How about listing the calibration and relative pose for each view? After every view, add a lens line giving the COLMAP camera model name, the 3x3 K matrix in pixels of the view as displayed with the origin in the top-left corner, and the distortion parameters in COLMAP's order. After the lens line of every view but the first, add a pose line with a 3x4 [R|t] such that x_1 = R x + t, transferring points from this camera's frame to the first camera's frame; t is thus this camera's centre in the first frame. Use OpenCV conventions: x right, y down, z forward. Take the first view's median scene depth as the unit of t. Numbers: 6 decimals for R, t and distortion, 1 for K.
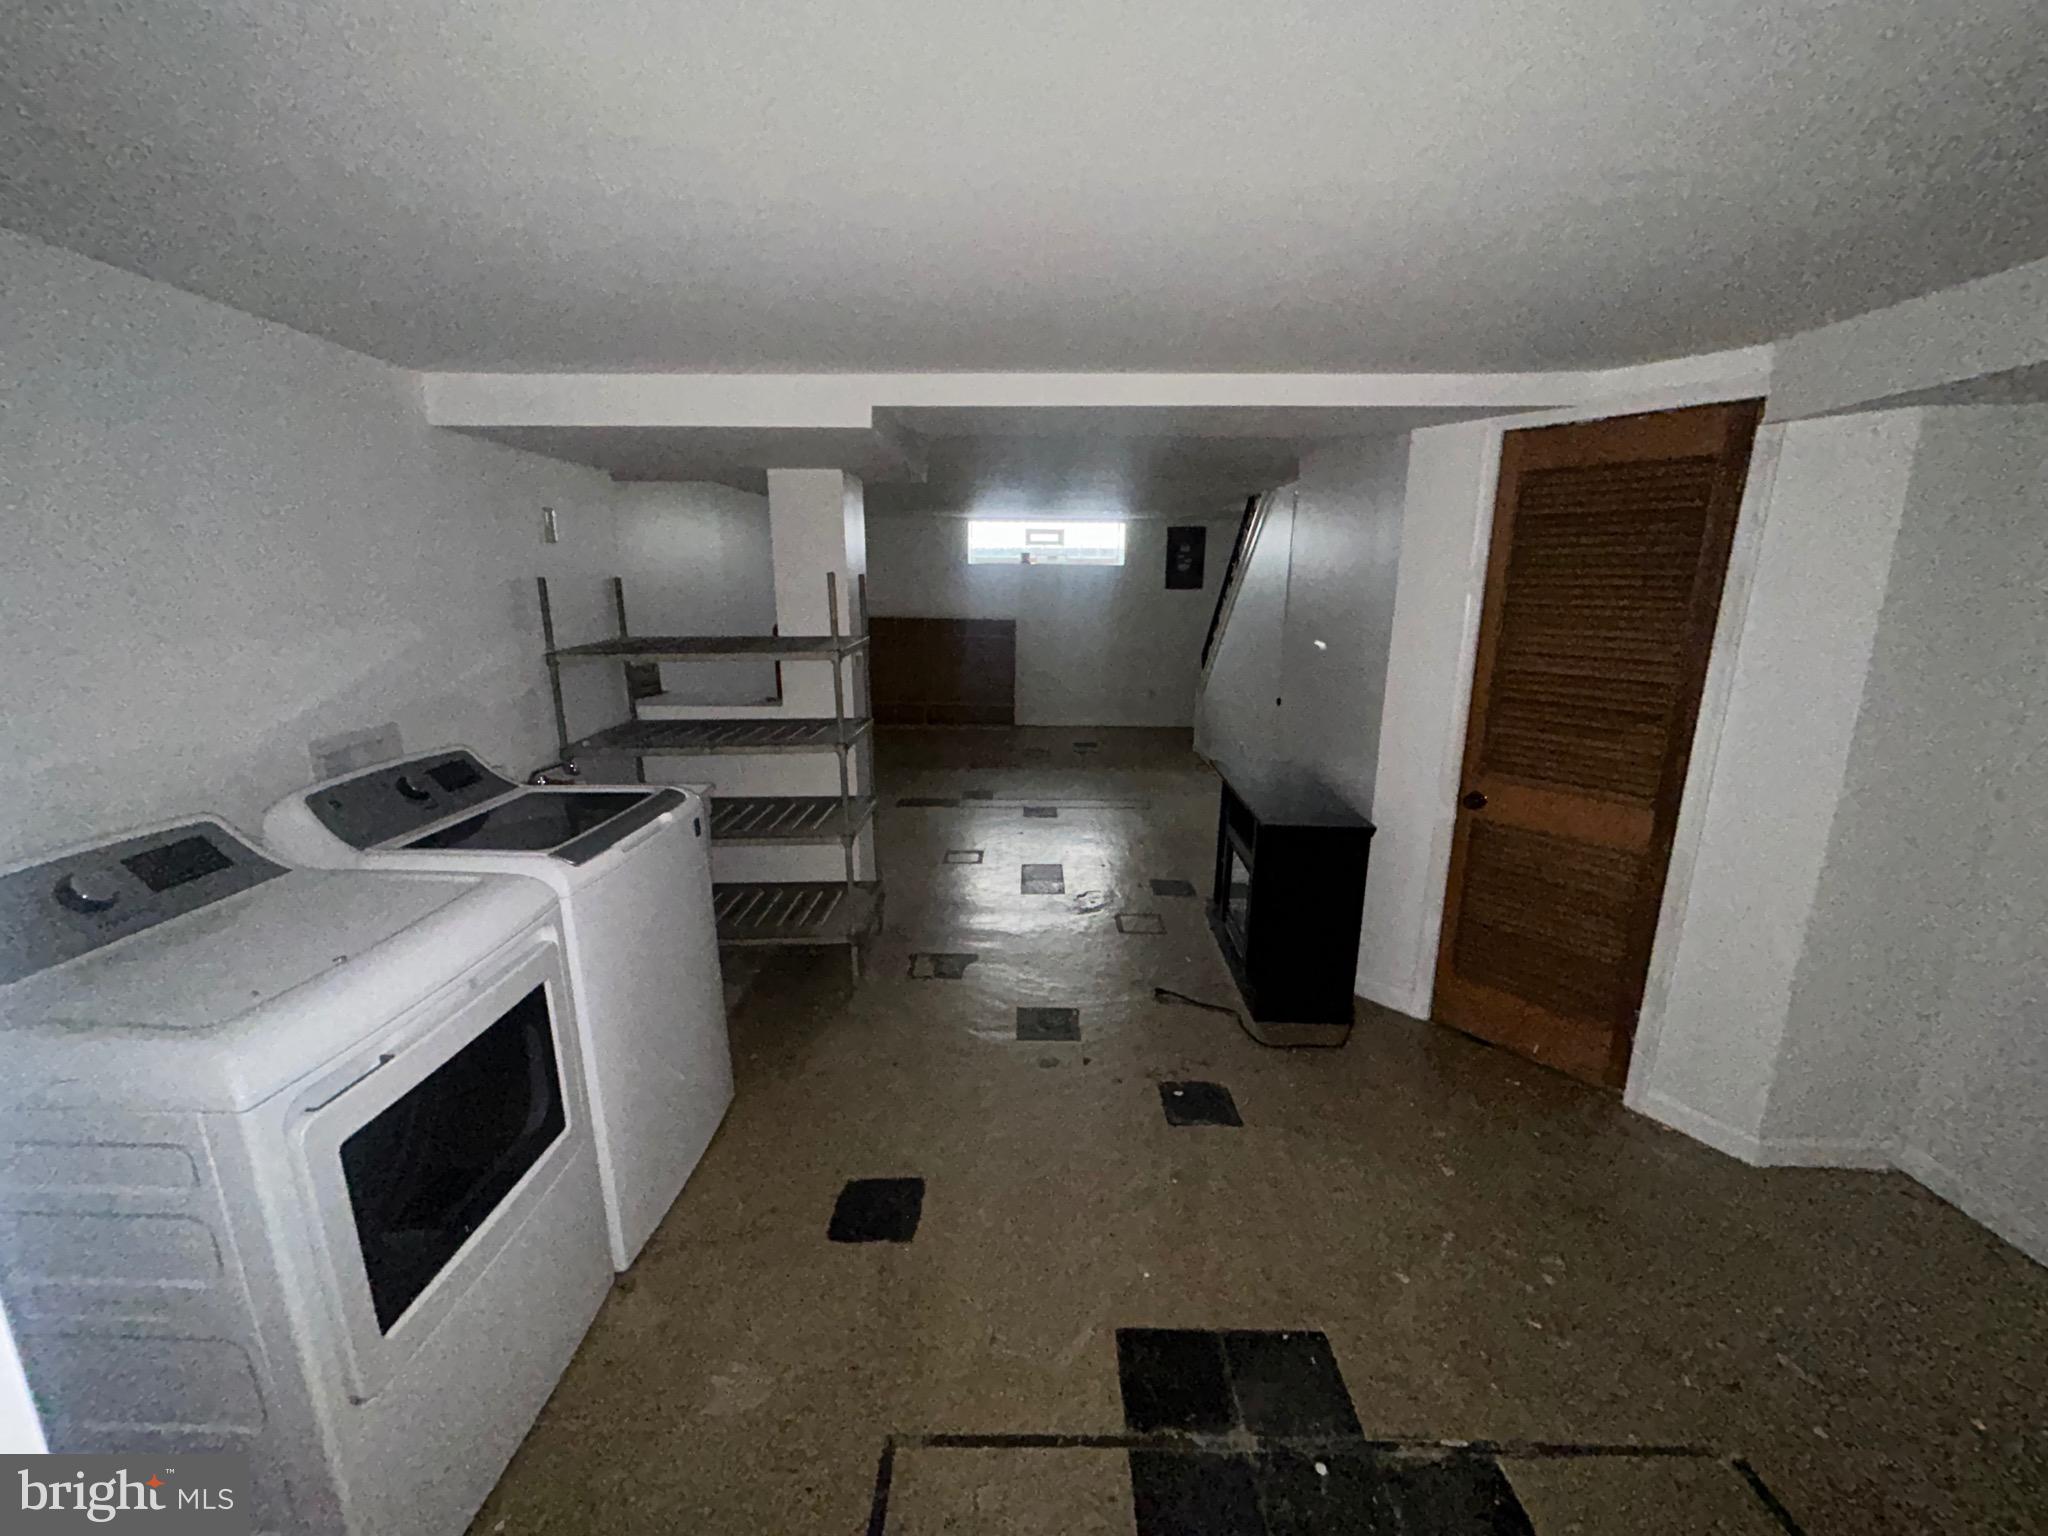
lens RADIAL K [[824.1, 0, 1027.2], [0, 824.1, 778.5], [0, 0, 1]] dist [-0.000044, 0.000066]
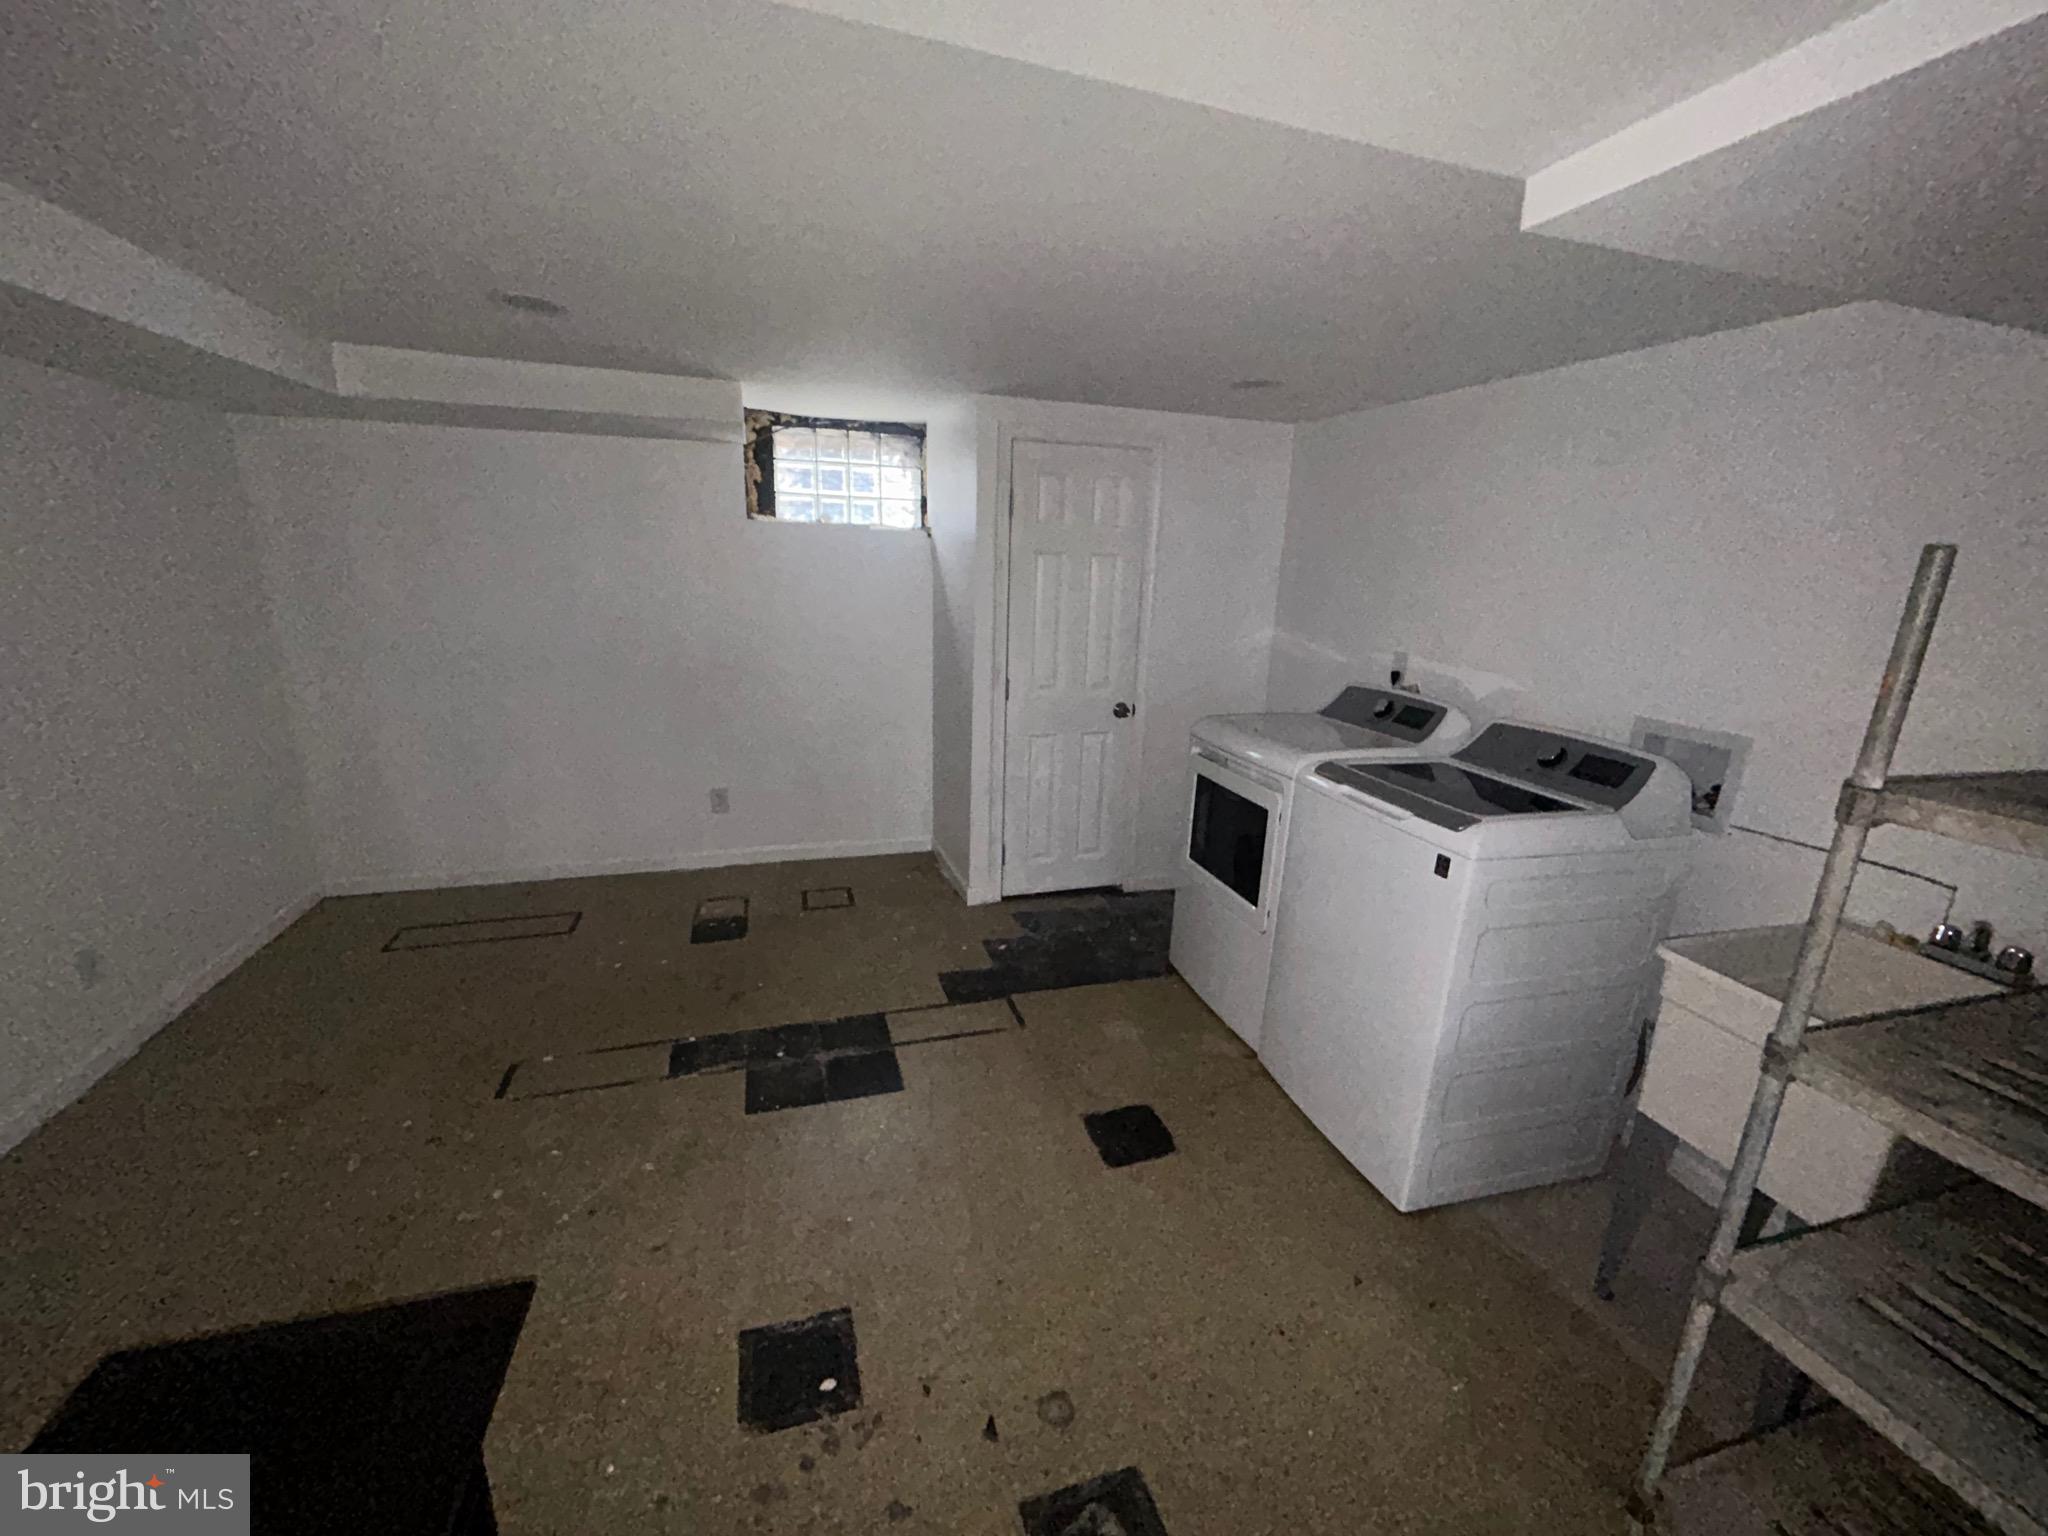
lens RADIAL K [[824.1, 0, 1017.9], [0, 824.1, 776.0], [0, 0, 1]] dist [-0.000044, 0.000066]
pose [[-0.955823, 0.052420, -0.289230, 0.314553], [-0.093317, 0.878953, 0.467689, -0.487608], [0.278736, 0.474018, -0.835232, 2.074616]]
